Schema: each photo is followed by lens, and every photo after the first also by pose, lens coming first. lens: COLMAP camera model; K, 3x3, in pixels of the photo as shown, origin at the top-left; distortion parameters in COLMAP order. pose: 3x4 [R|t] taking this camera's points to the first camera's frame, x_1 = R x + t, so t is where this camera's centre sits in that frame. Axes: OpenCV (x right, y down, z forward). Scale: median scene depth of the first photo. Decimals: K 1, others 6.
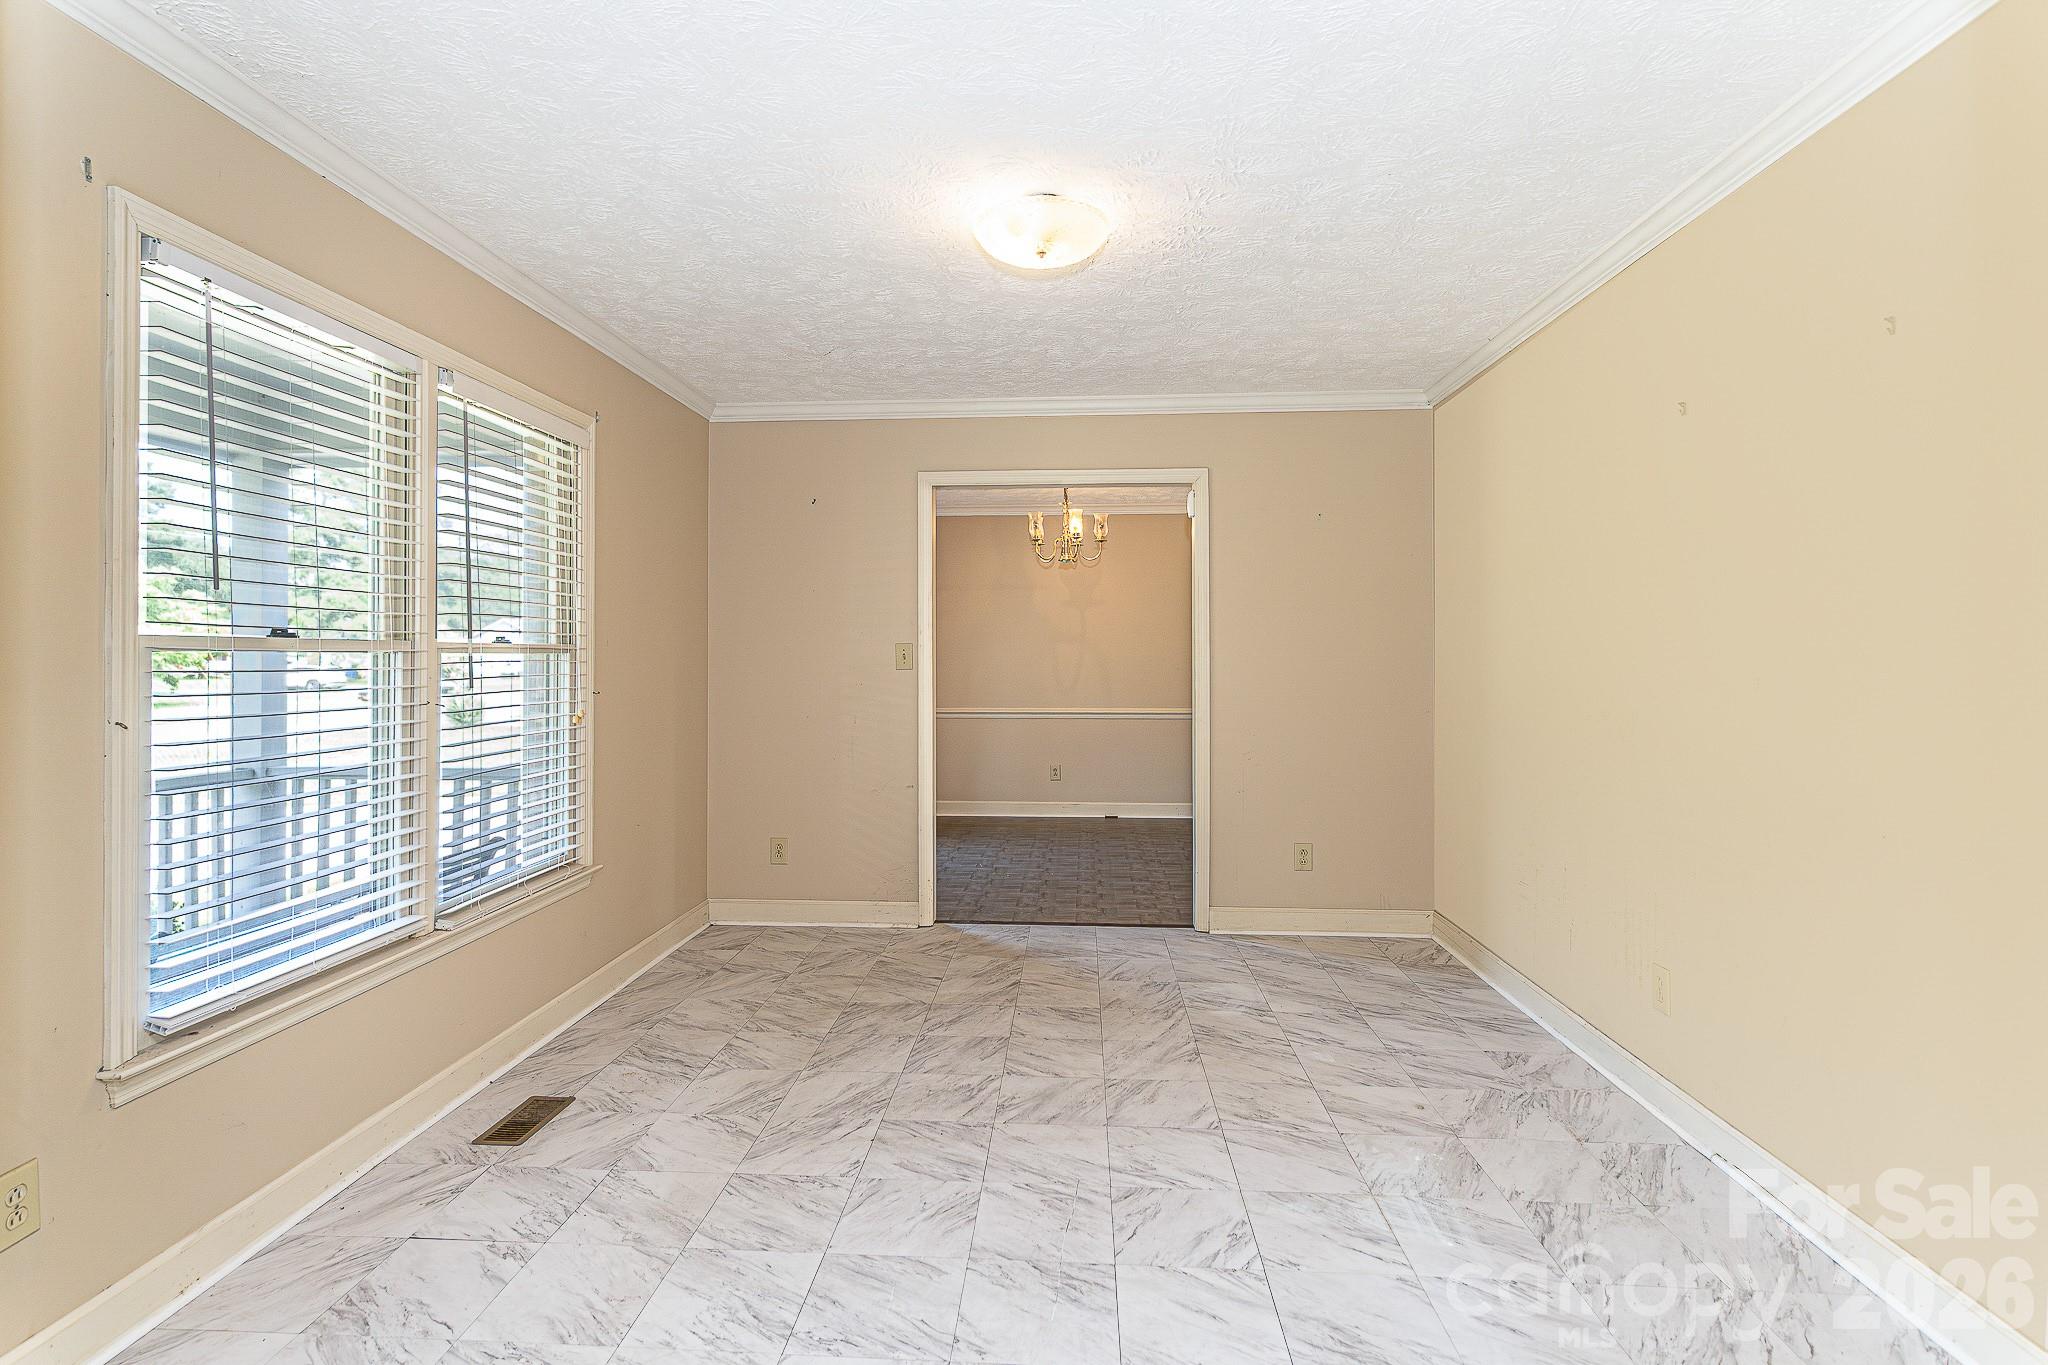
lens RADIAL K [[984.8, 0, 1027.5], [0, 984.8, 666.1], [0, 0, 1]] dist [0.000561, 0.000003]
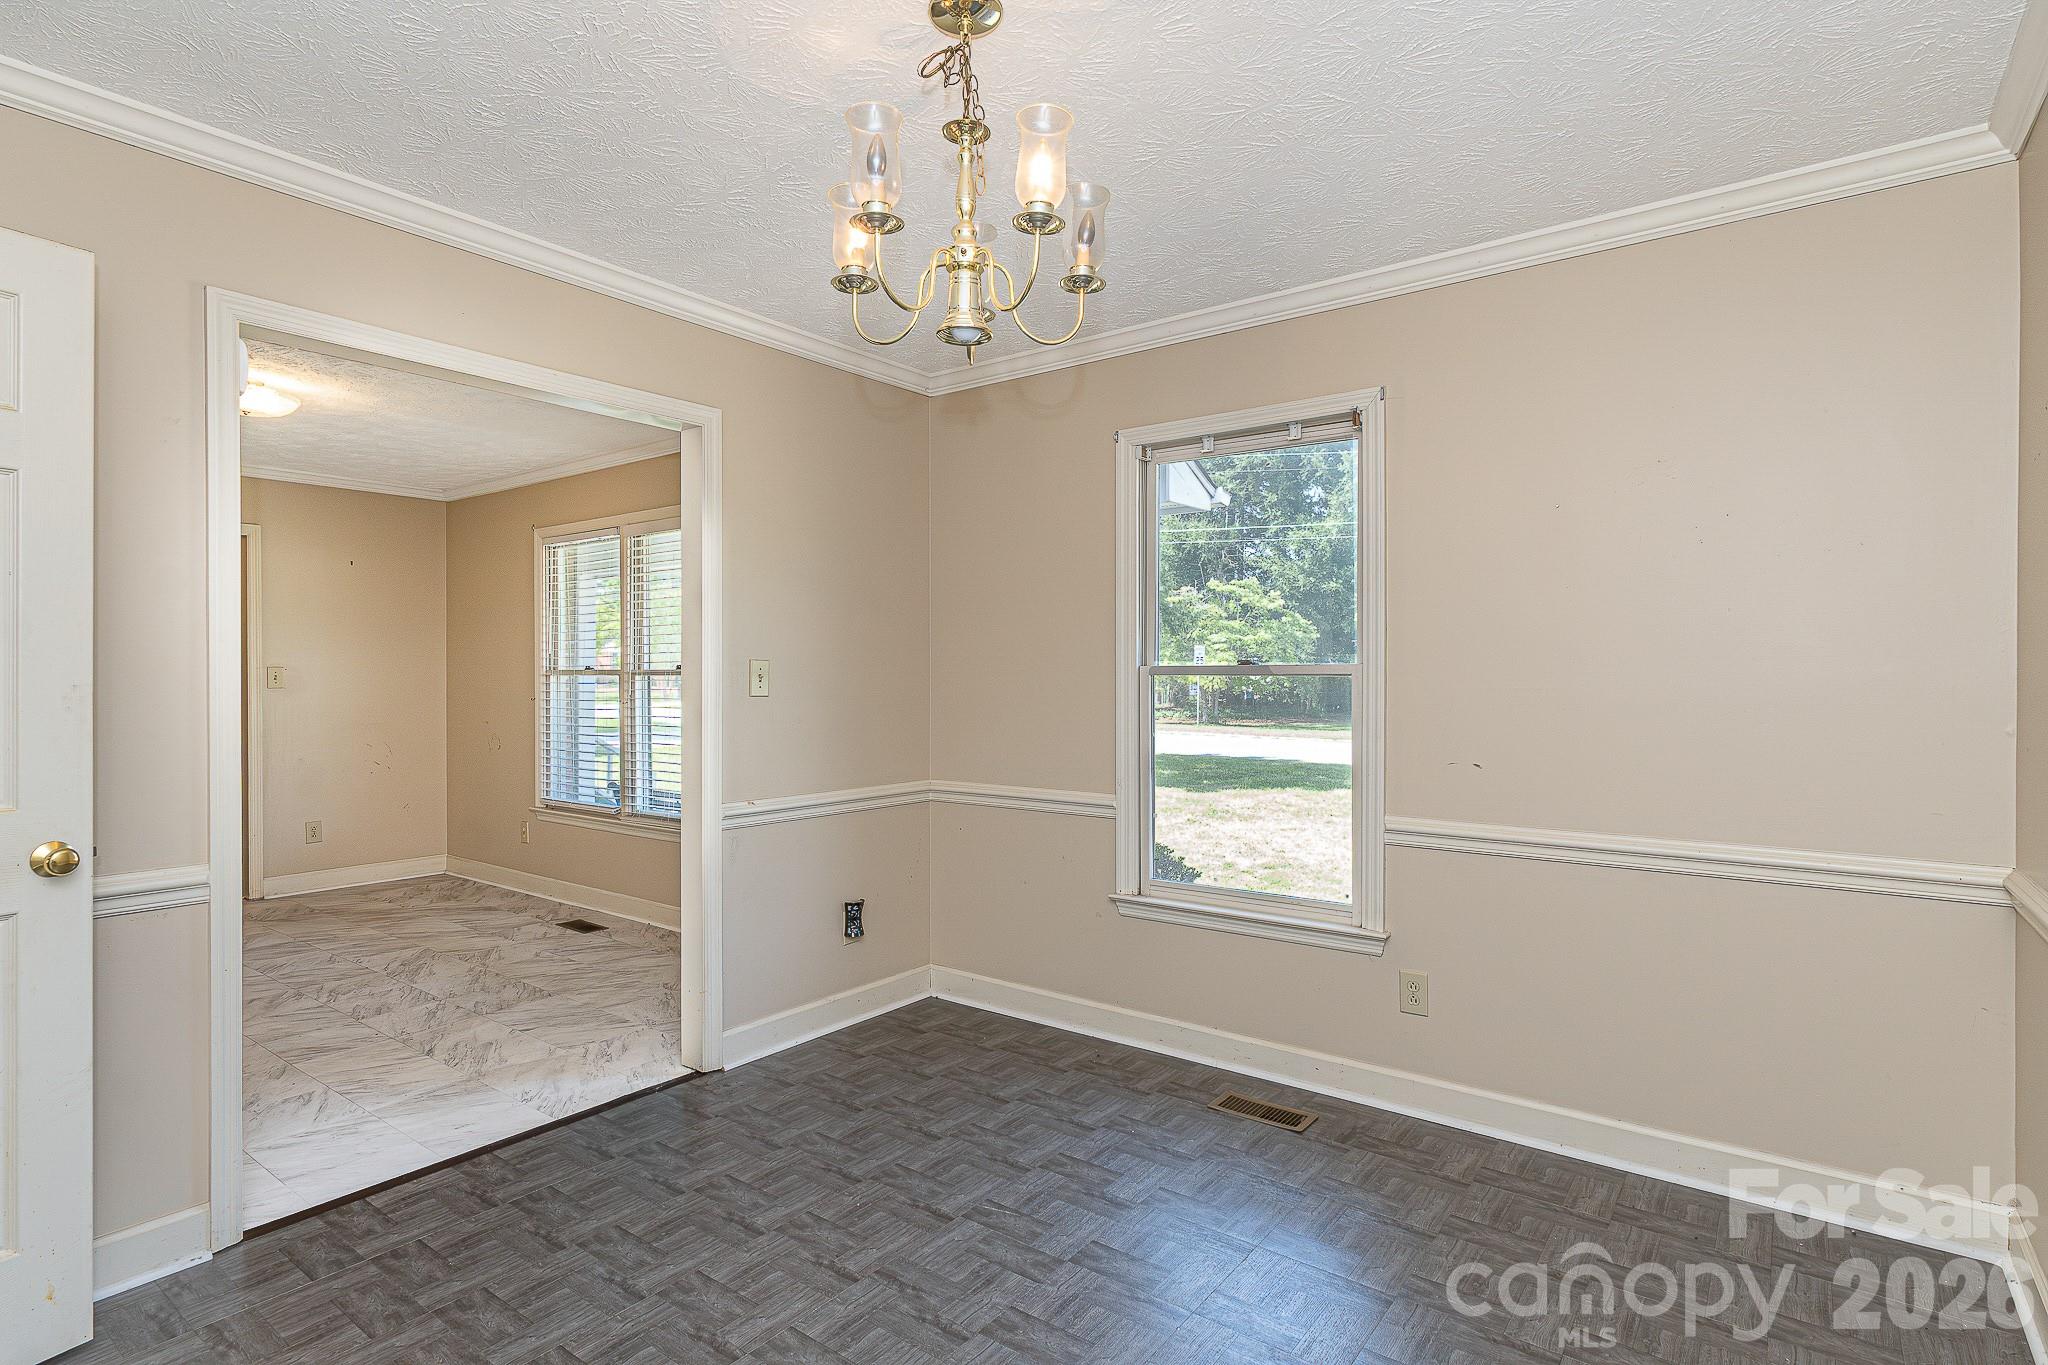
lens RADIAL K [[1046.6, 0, 1024.0], [0, 1046.6, 682.5], [0, 0, 1]] dist [-0.002541, -0.000671]
pose [[-0.561523, 0.007035, -0.827431, 0.488086], [-0.004770, 0.999920, 0.011739, -0.019231], [0.827447, 0.010539, -0.561445, 2.093321]]
